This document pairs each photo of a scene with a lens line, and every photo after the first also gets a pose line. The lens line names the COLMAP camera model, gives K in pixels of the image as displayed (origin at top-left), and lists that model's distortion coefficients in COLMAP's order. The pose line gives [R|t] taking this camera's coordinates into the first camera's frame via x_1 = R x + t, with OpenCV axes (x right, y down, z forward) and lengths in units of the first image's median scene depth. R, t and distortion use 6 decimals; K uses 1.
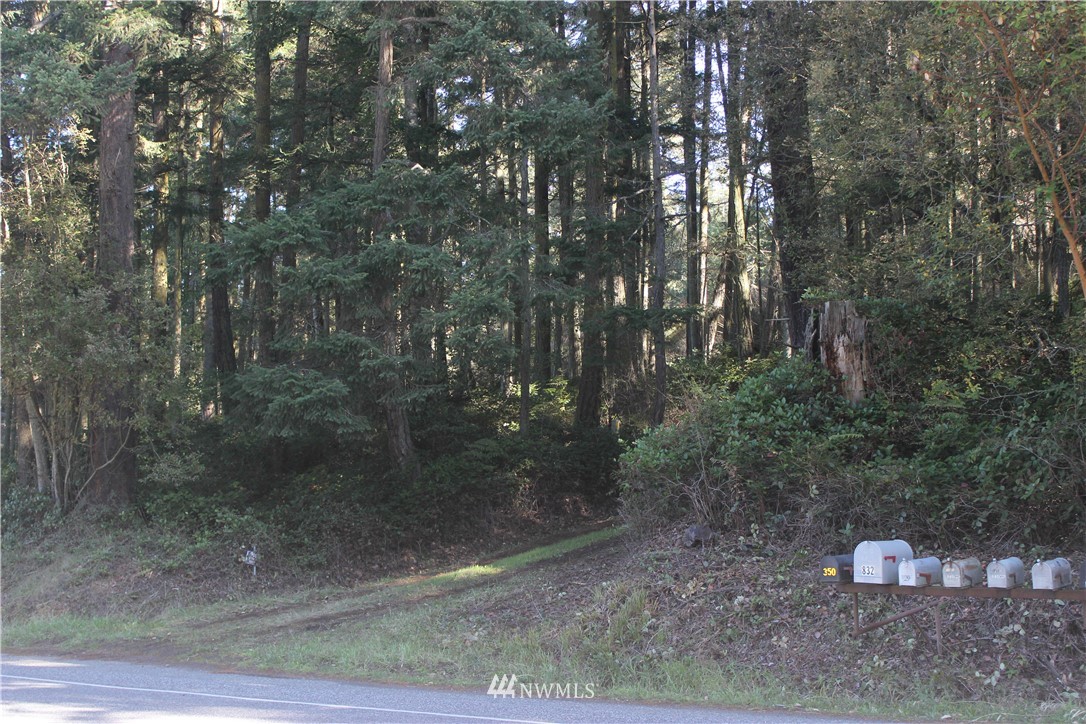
lens RADIAL K [[1429.8, 0, 534.4], [0, 1429.8, 364.7], [0, 0, 1]] dist [-0.072498, 0.155618]
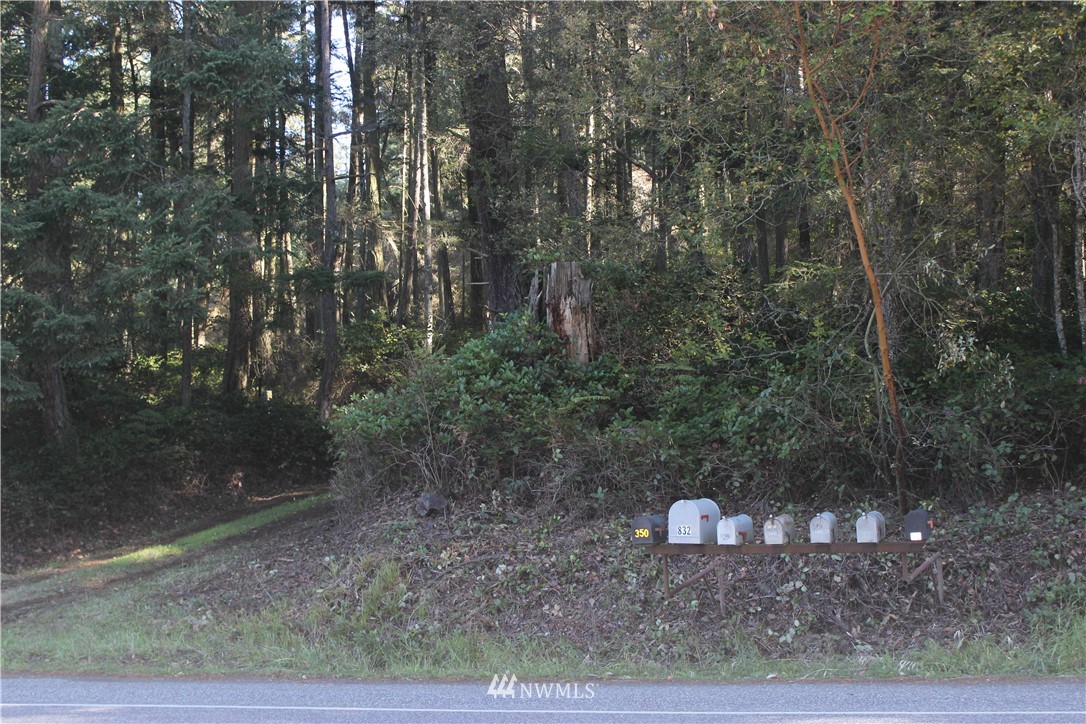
lens RADIAL K [[1429.8, 0, 534.4], [0, 1429.8, 364.7], [0, 0, 1]] dist [-0.072498, 0.155618]
pose [[0.957595, 0.002238, 0.288110, -0.089402], [-0.006500, 0.999883, 0.013840, 0.012326], [-0.288046, -0.015126, 0.957497, 0.065895]]
